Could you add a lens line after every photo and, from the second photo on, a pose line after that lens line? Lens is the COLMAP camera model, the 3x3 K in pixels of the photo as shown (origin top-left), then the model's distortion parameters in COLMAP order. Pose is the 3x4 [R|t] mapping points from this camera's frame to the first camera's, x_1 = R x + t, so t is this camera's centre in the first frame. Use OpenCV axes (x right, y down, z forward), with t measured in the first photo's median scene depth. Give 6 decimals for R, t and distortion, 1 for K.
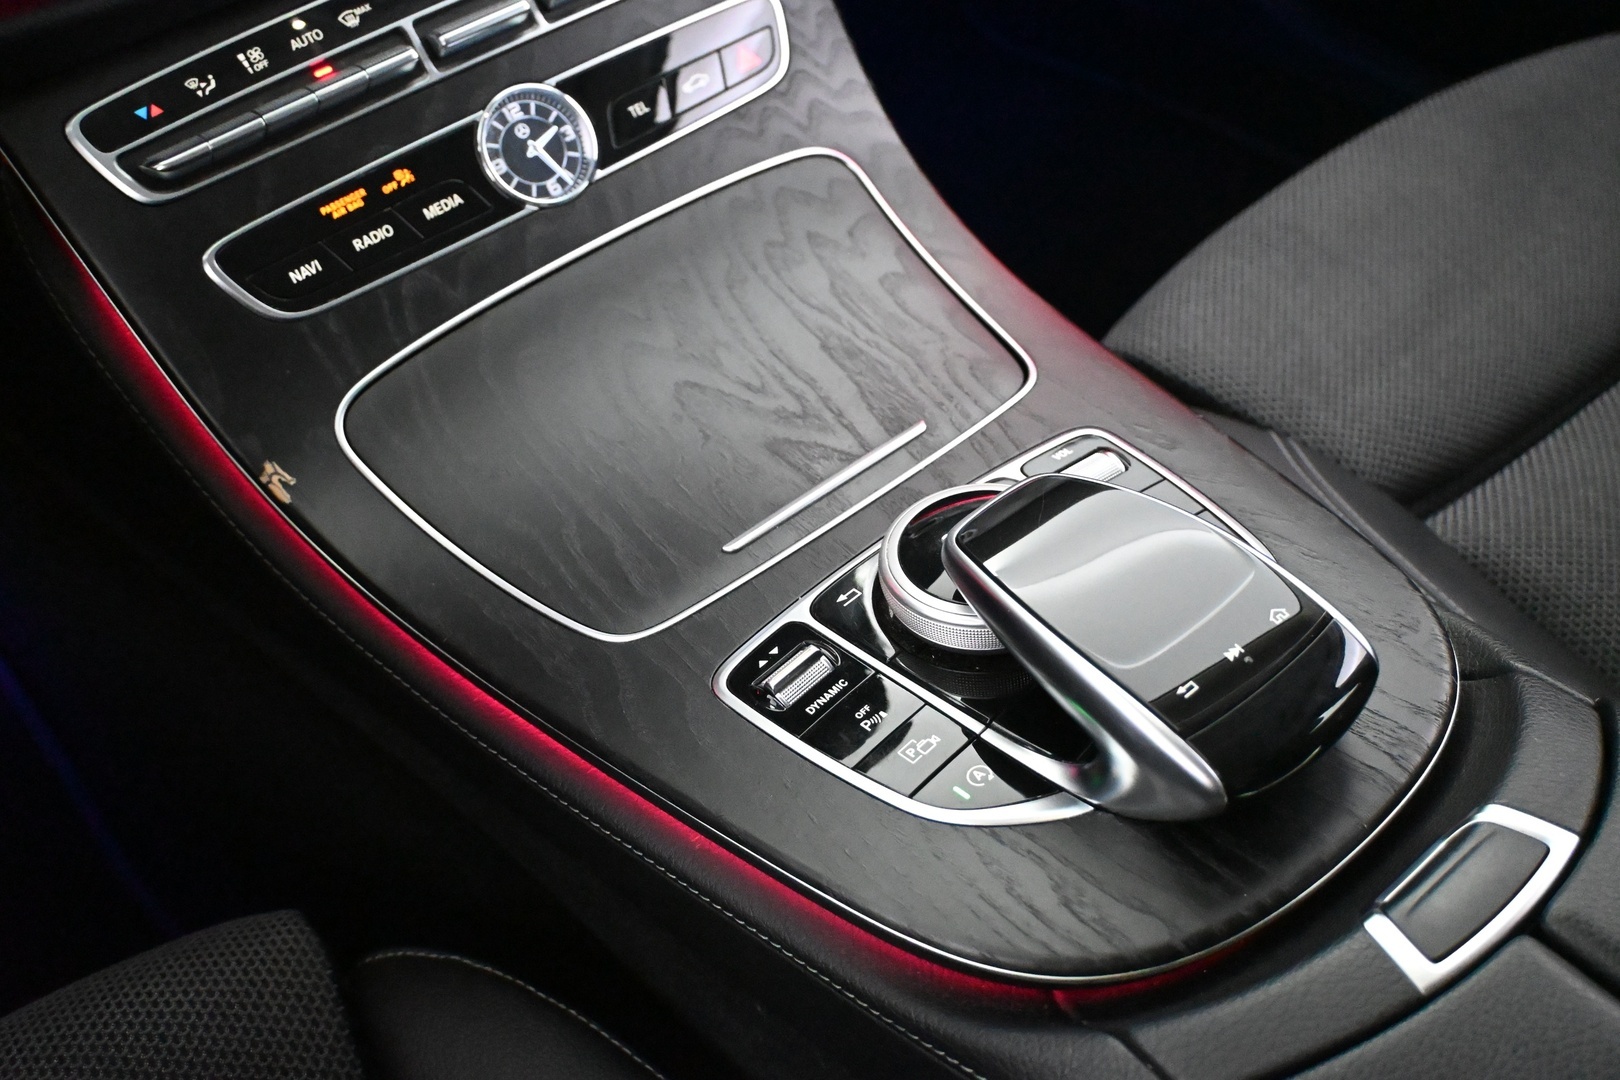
lens RADIAL K [[1681.1, 0, 816.3], [0, 1681.1, 529.7], [0, 0, 1]] dist [-0.019850, 0.000000]
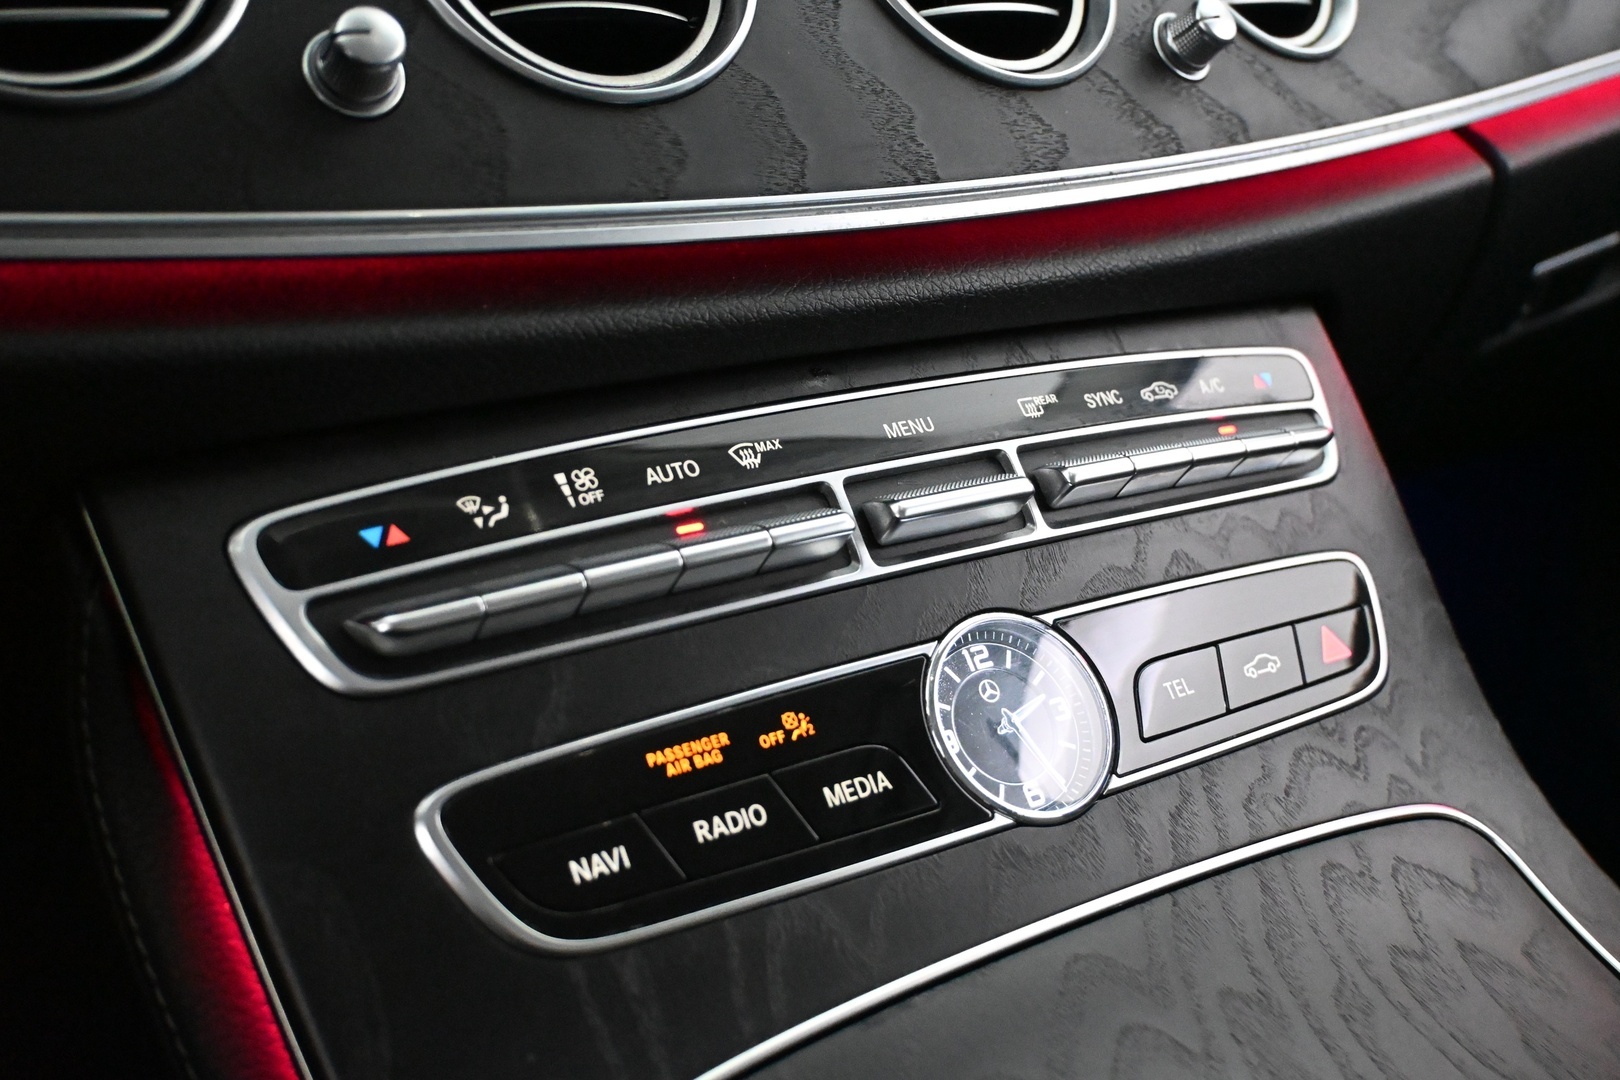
lens RADIAL K [[1786.4, 0, 804.8], [0, 1786.4, 525.9], [0, 0, 1]] dist [0.000391, 0.000000]
pose [[0.993586, 0.094563, -0.062009, -0.215436], [-0.112753, 0.870189, -0.479643, 0.011248], [0.008603, 0.483558, 0.875270, 0.465167]]
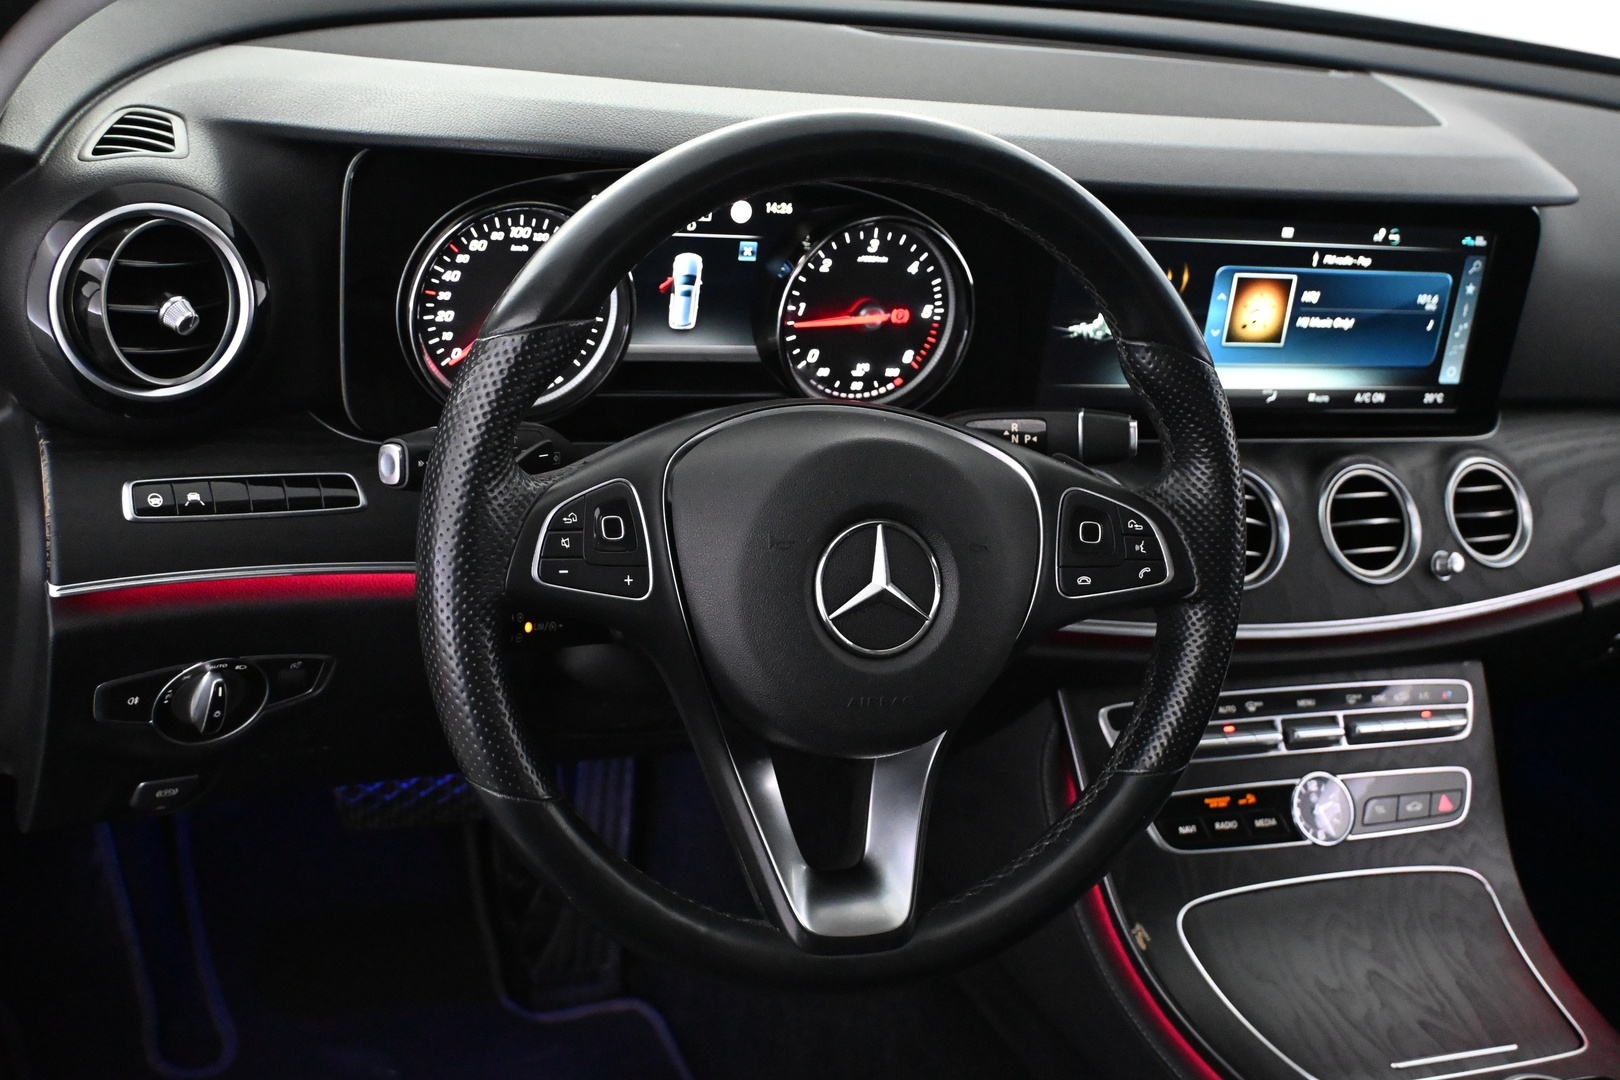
lens RADIAL K [[2067.7, 0, 803.9], [0, 2067.7, 545.6], [0, 0, 1]] dist [0.014945, 0.000000]
pose [[0.935165, 0.305894, -0.178593, -0.378158], [-0.351577, 0.862986, -0.362834, 0.500040], [0.043134, 0.402099, 0.914580, -1.071821]]
